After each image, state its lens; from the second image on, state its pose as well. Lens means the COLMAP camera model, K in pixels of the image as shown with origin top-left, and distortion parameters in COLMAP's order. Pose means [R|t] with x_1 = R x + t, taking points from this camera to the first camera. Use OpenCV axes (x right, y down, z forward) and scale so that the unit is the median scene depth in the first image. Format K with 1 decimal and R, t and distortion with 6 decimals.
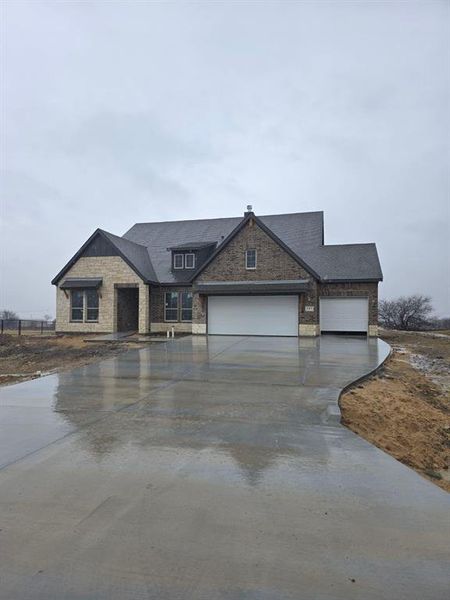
lens RADIAL K [[446.0, 0, 225.0], [0, 446.0, 300.0], [0, 0, 1]] dist [0.122812, -0.000380]
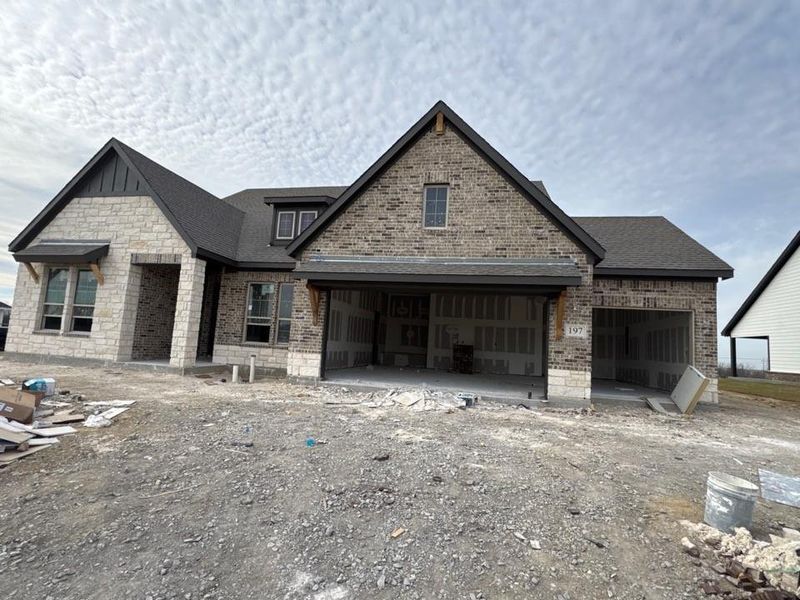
lens RADIAL K [[400.8, 0, 400.0], [0, 400.8, 300.0], [0, 0, 1]] dist [-0.000225, -0.000101]
pose [[0.997565, 0.057152, 0.039966, 0.013177], [-0.054446, 0.996346, -0.065807, 0.022342], [-0.043581, 0.063471, 0.997032, 0.582654]]
